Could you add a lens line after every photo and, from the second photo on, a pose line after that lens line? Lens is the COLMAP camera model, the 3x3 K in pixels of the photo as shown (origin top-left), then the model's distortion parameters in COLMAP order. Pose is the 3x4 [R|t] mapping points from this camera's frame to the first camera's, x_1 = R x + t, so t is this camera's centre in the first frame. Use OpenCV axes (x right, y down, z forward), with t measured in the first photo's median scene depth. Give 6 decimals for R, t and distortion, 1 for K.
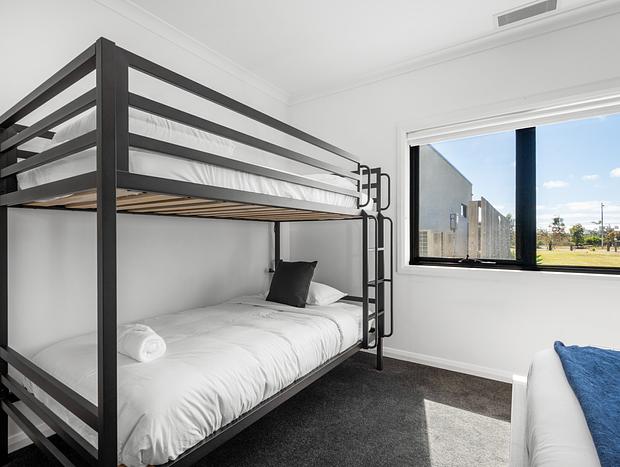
lens RADIAL K [[313.4, 0, 310.0], [0, 313.4, 233.5], [0, 0, 1]] dist [-0.002733, -0.000827]
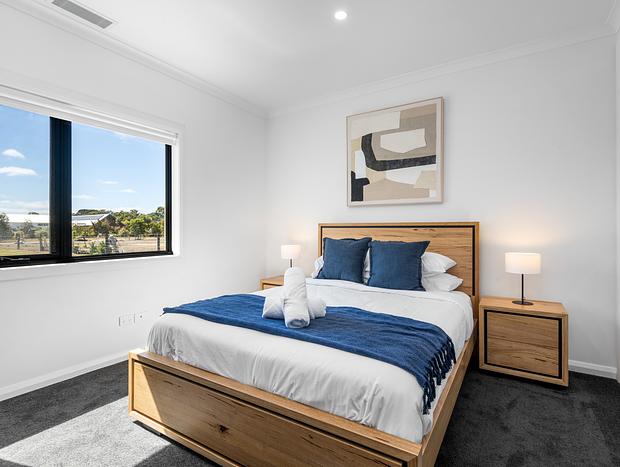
lens RADIAL K [[328.2, 0, 309.0], [0, 328.2, 214.9], [0, 0, 1]] dist [-0.002763, 0.000335]
pose [[-0.023179, 0.045941, 0.998675, -0.372915], [-0.011509, 0.998865, -0.046216, 0.004269], [-0.999665, -0.012565, -0.022624, 0.255861]]
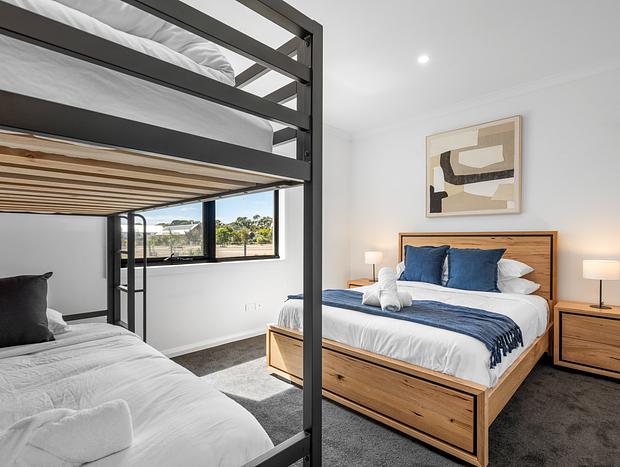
lens RADIAL K [[323.5, 0, 310.0], [0, 323.5, 233.5], [0, 0, 1]] dist [-0.001637, -0.001847]
pose [[0.191156, 0.015318, 0.981440, -0.626297], [-0.012492, 0.999835, -0.013172, 0.004508], [-0.981480, -0.009742, 0.191316, 0.317718]]
